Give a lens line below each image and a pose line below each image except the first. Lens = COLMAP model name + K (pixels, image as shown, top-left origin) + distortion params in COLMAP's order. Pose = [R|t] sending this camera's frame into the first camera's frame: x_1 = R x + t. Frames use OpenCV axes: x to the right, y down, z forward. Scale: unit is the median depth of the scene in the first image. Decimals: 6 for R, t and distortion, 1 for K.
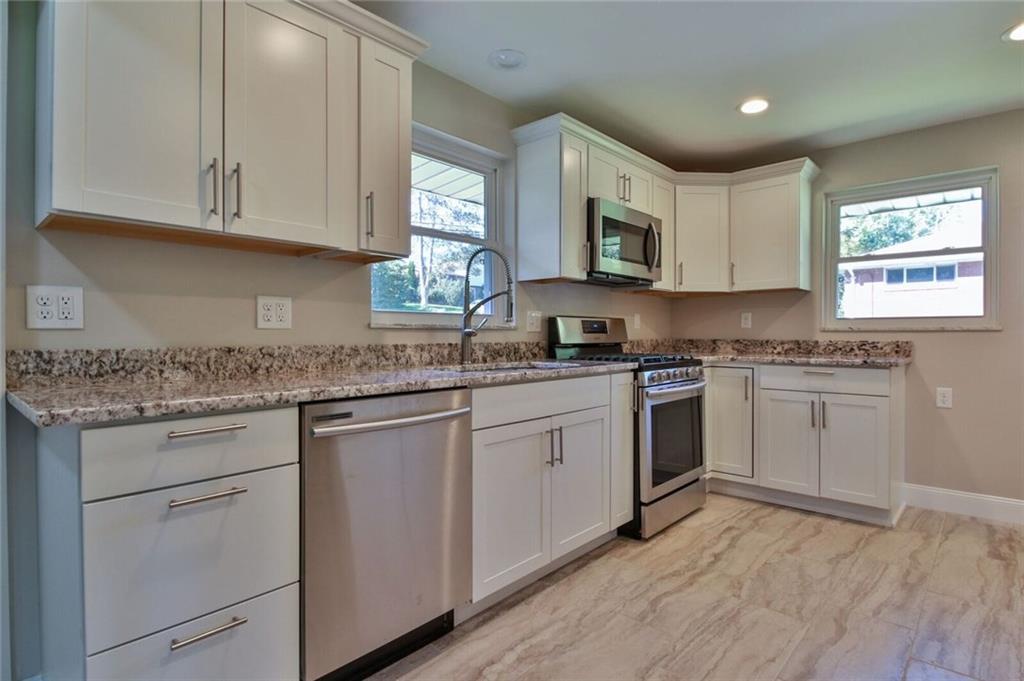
lens RADIAL K [[544.3, 0, 509.7], [0, 544.3, 338.1], [0, 0, 1]] dist [0.019302, -0.004060]
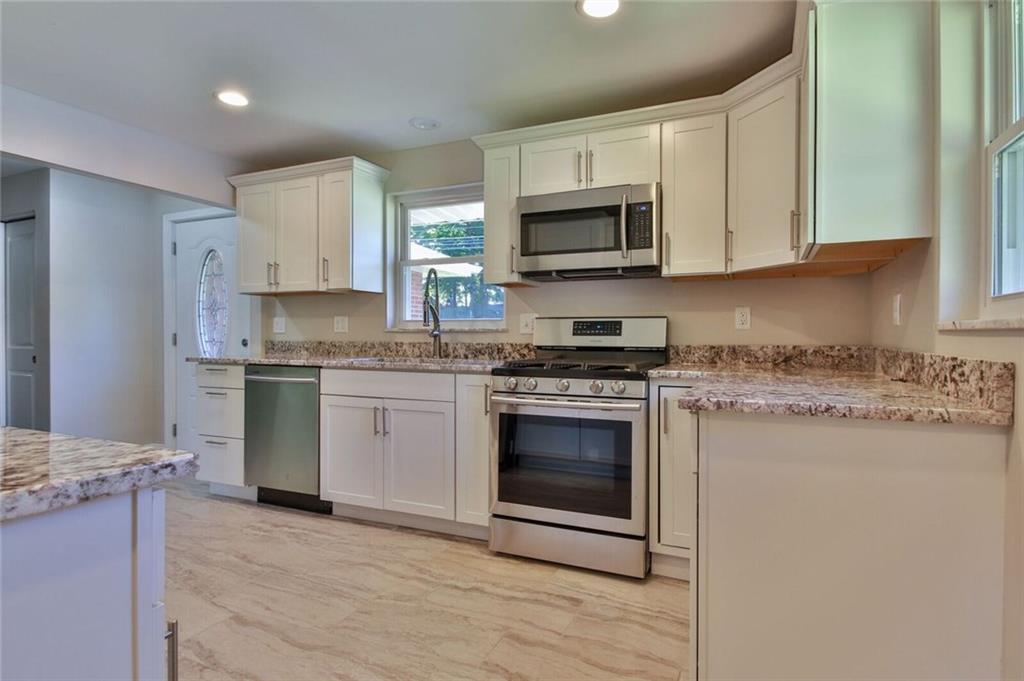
lens RADIAL K [[544.3, 0, 546.7], [0, 544.3, 339.4], [0, 0, 1]] dist [0.019302, -0.004060]
pose [[0.299363, 0.009873, -0.954088, 1.352782], [-0.009249, 0.999930, 0.007445, -0.011211], [0.954094, 0.006596, 0.299433, 0.918796]]
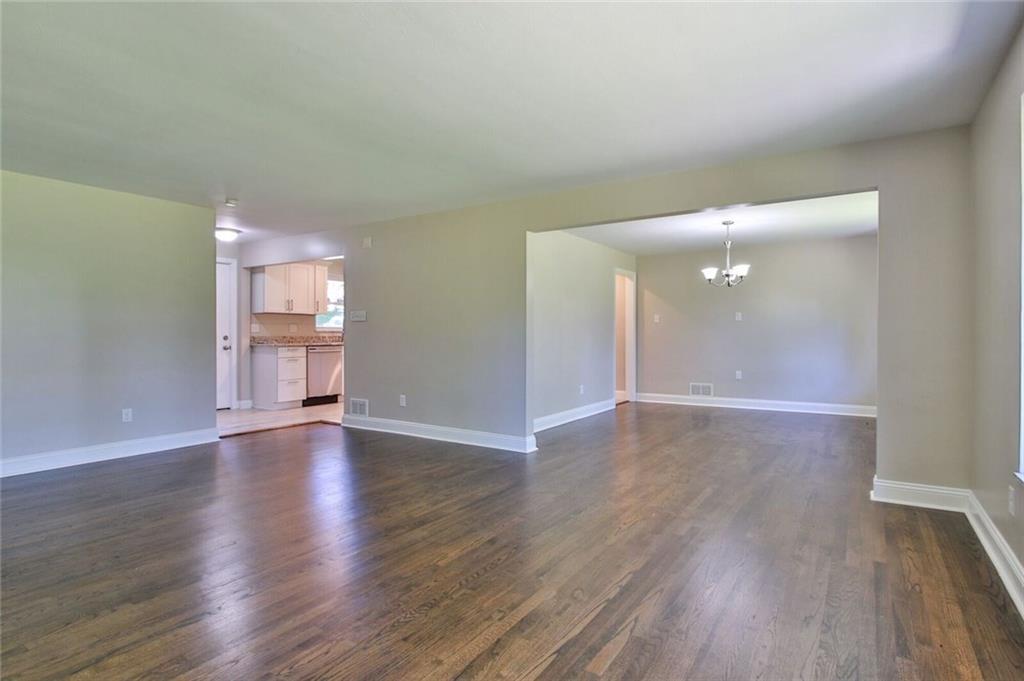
lens RADIAL K [[544.3, 0, 512.6], [0, 544.3, 337.7], [0, 0, 1]] dist [0.019302, -0.004060]
pose [[0.987818, -0.006064, 0.155493, 0.474033], [0.006786, 0.999969, -0.004110, 0.044292], [-0.155464, 0.005115, 0.987828, -2.776557]]
